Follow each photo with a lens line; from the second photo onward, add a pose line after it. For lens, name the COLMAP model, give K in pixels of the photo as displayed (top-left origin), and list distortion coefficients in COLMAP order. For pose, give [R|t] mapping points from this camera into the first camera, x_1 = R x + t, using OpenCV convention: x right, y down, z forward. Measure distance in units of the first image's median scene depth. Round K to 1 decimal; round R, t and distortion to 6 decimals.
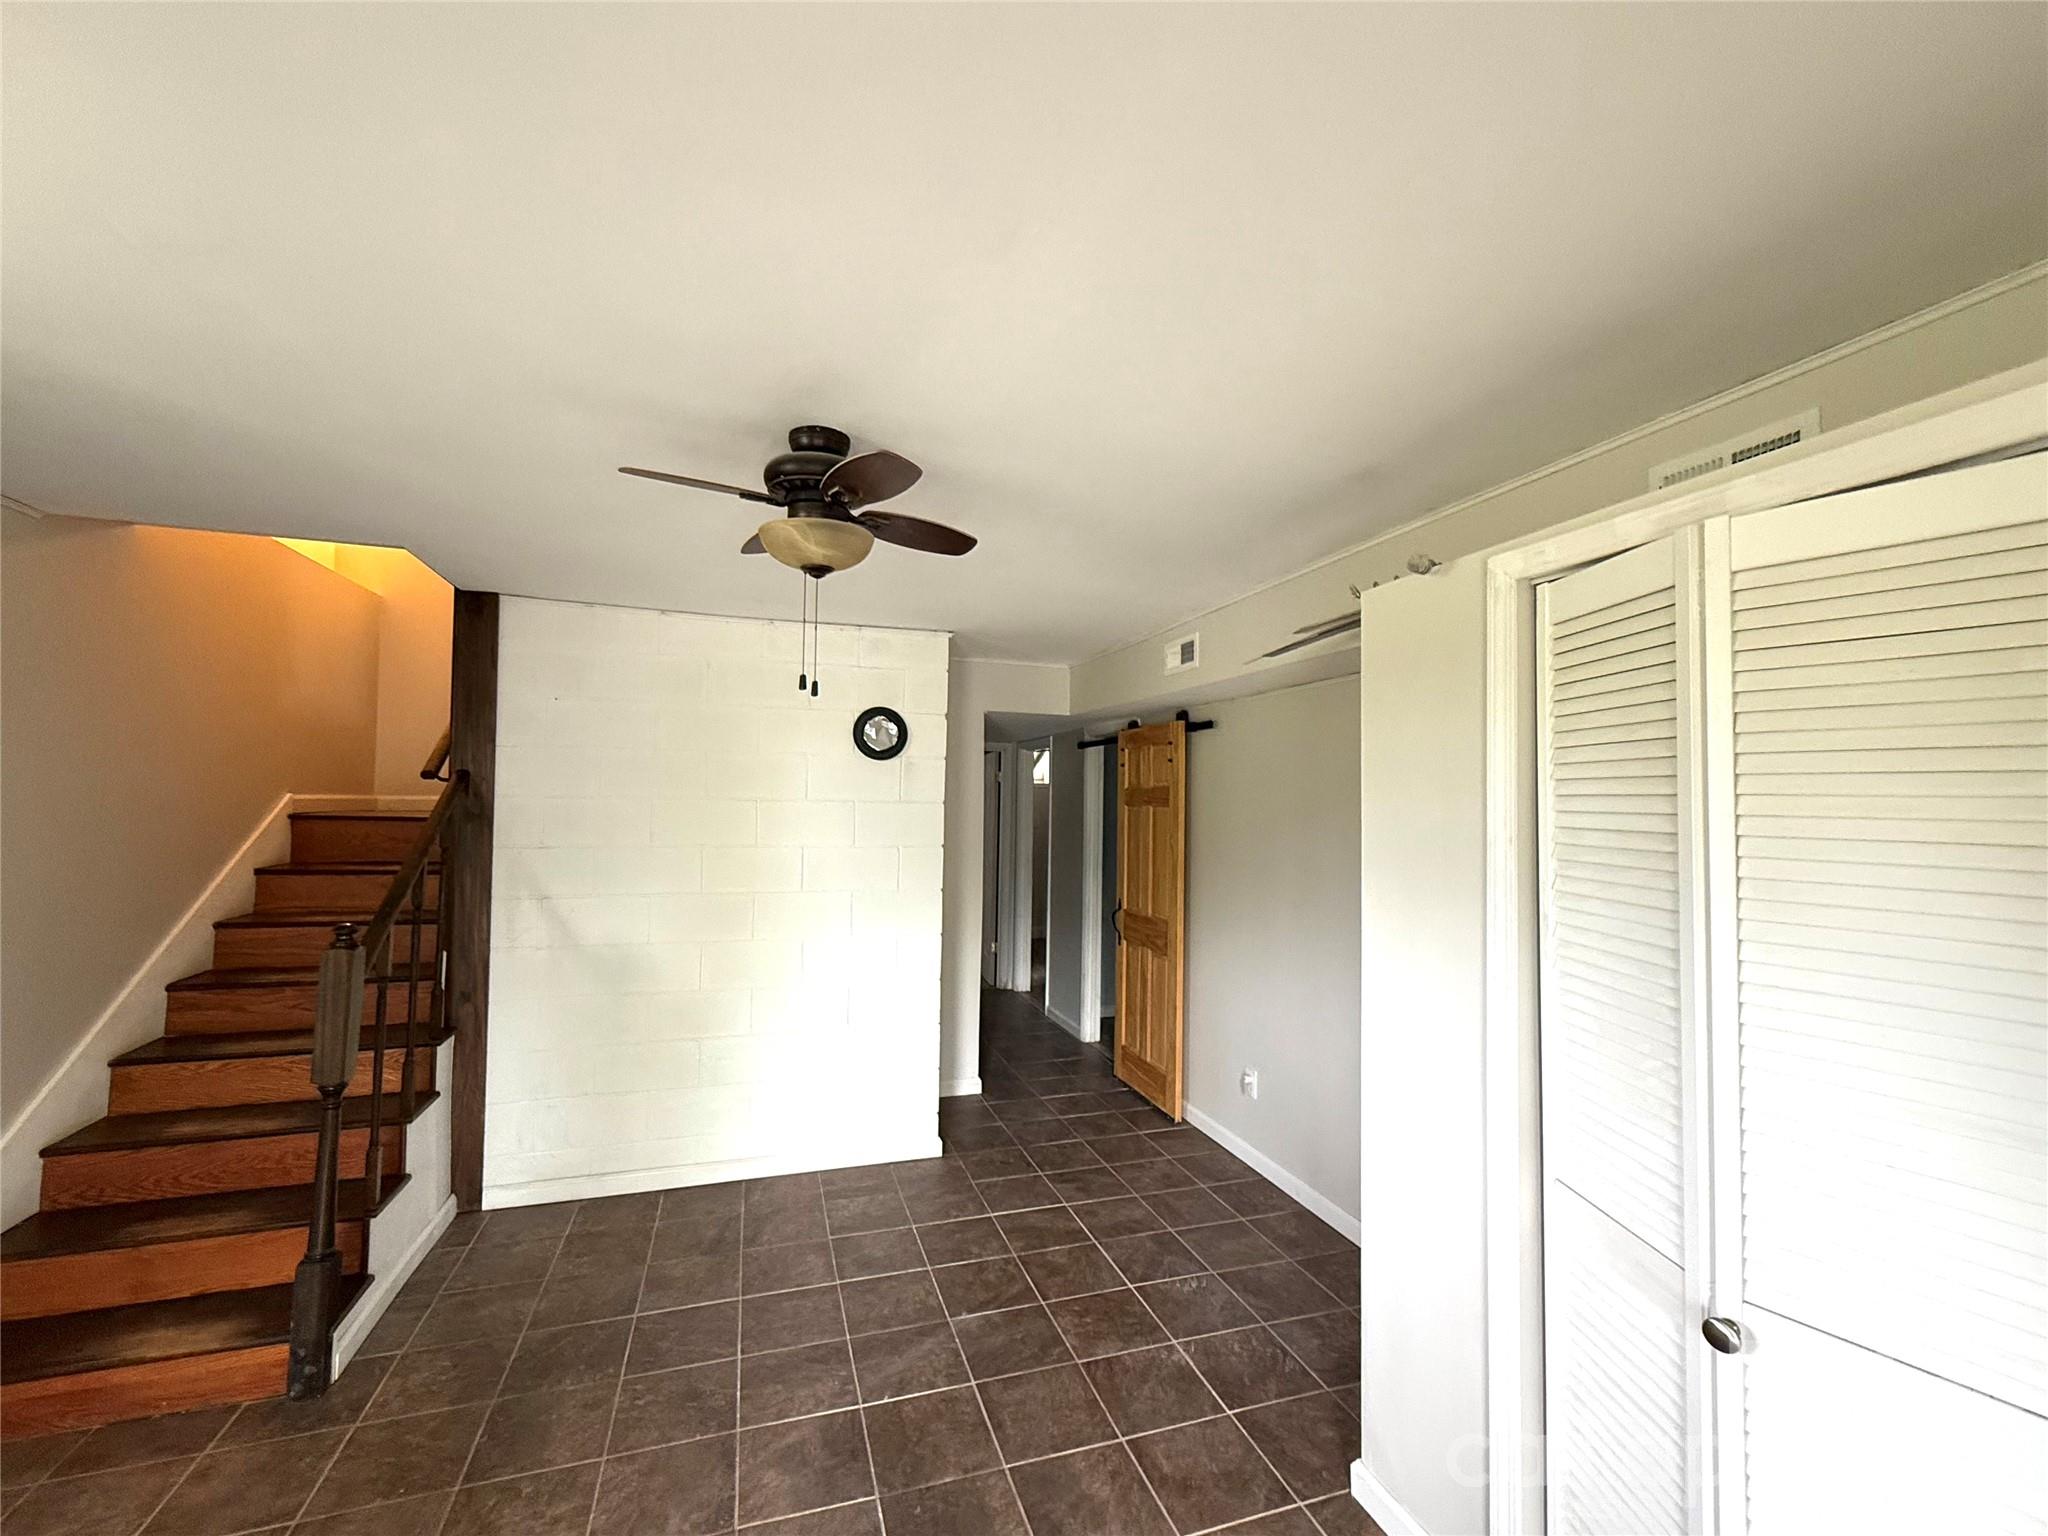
lens RADIAL K [[814.0, 0, 1034.3], [0, 814.0, 770.4], [0, 0, 1]] dist [-0.000592, 0.000395]
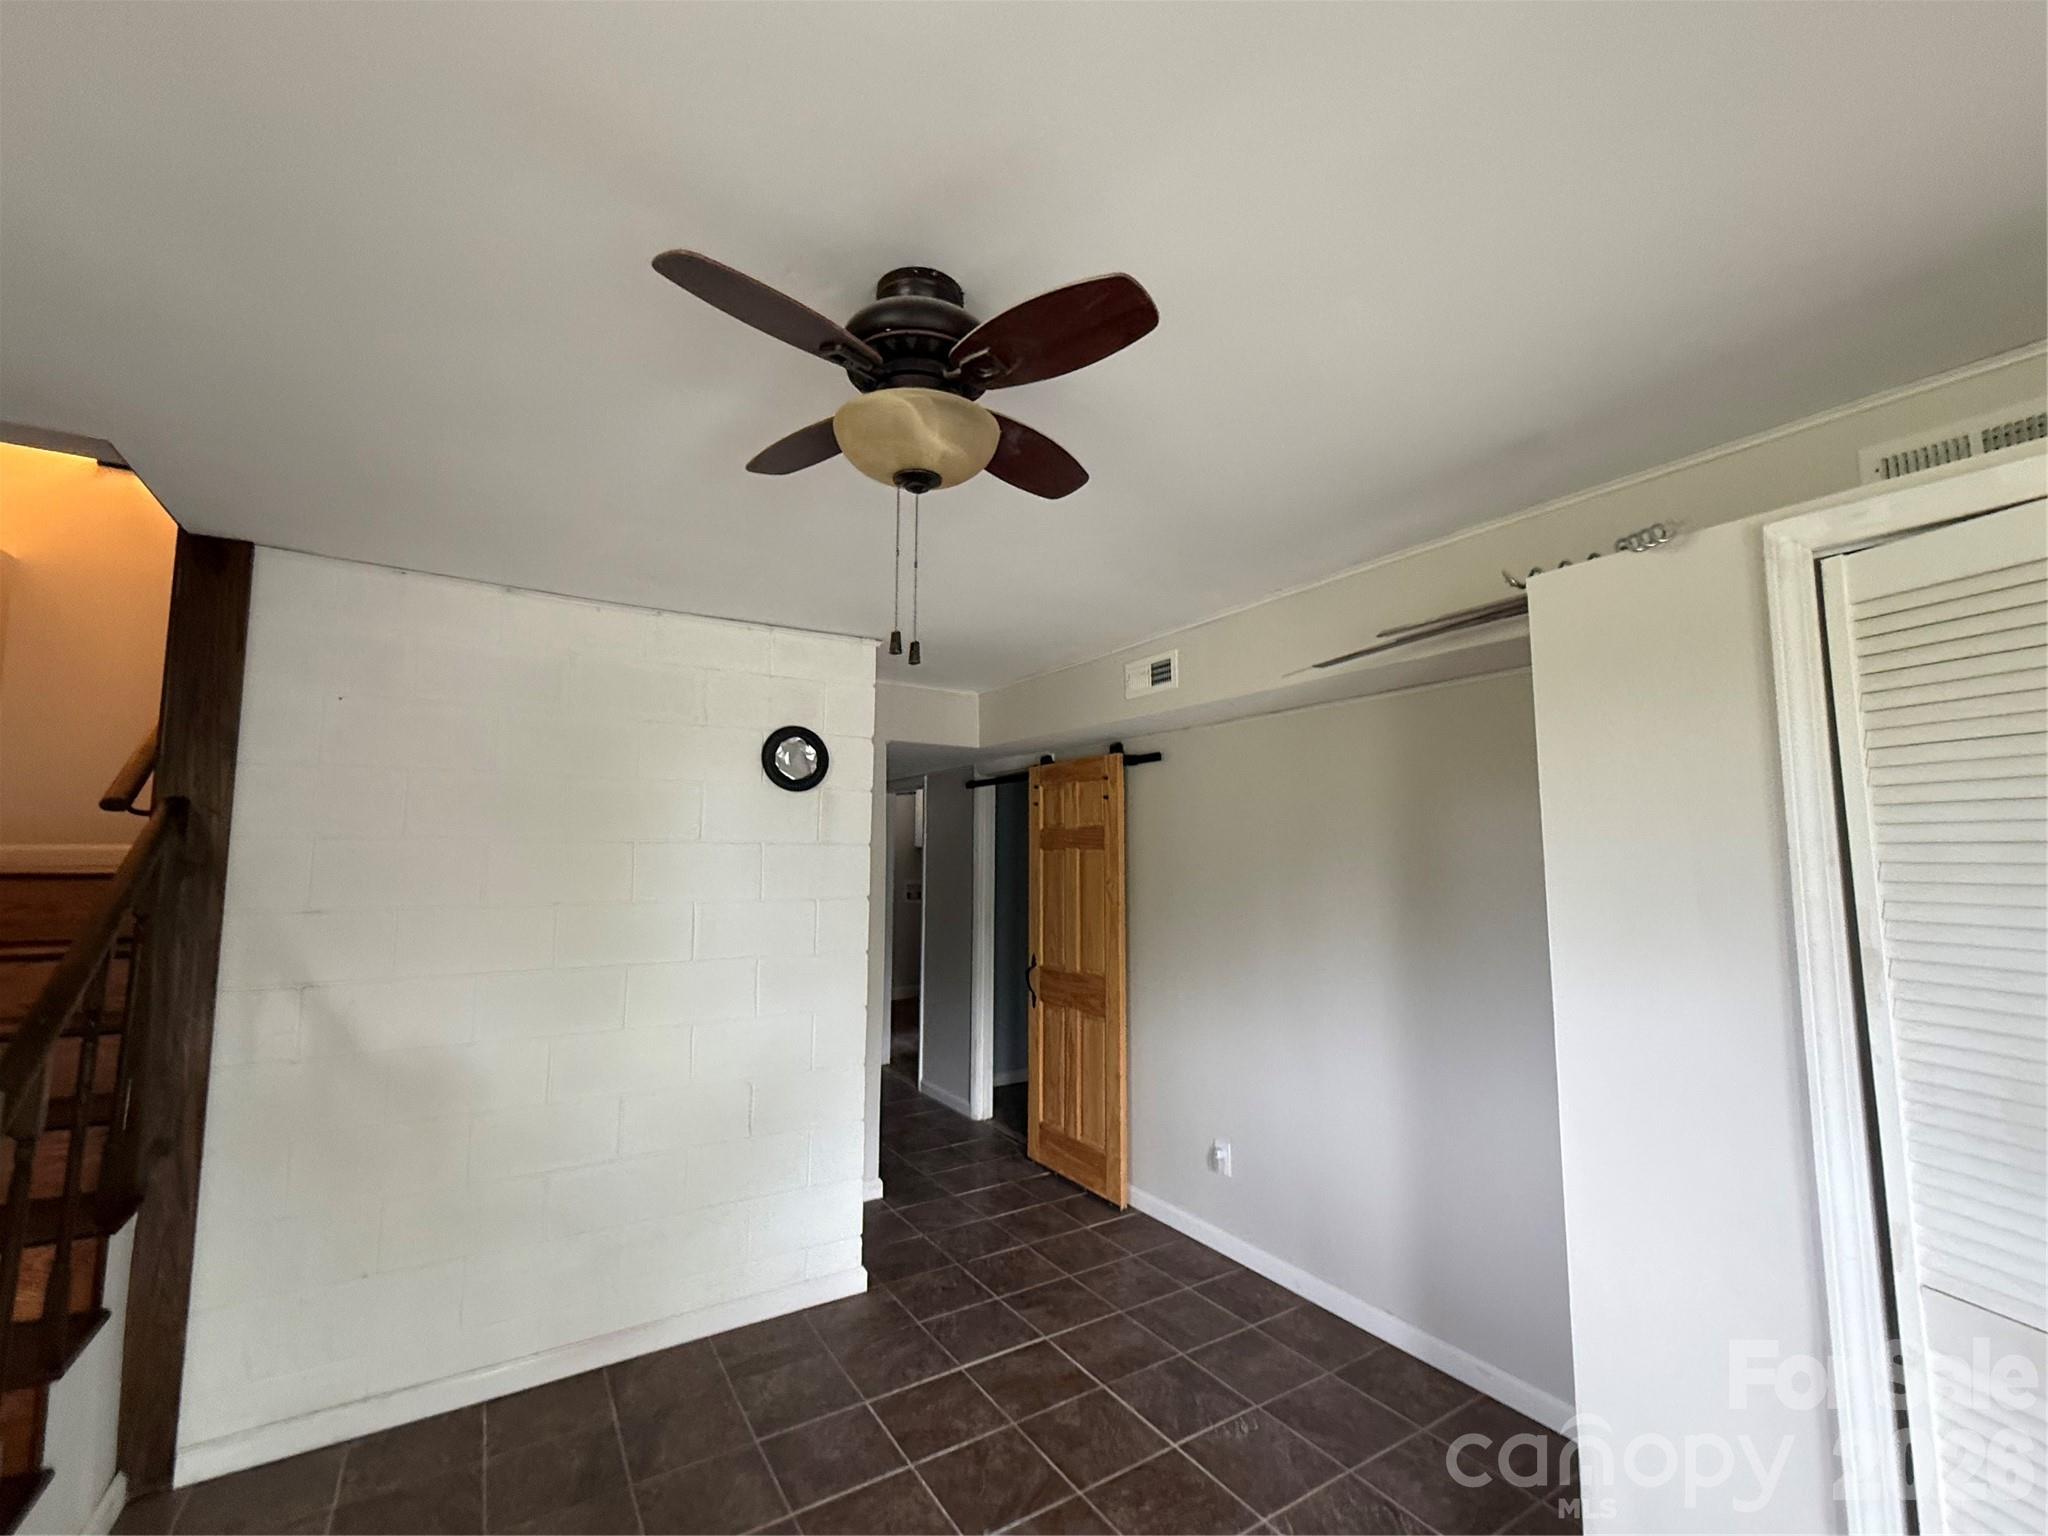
lens RADIAL K [[814.0, 0, 1006.5], [0, 814.0, 773.7], [0, 0, 1]] dist [-0.000592, 0.000395]
pose [[0.971746, 0.012034, 0.235723, -0.197228], [0.002634, 0.998084, -0.061812, 0.022556], [-0.236015, 0.060687, 0.969853, 0.189419]]
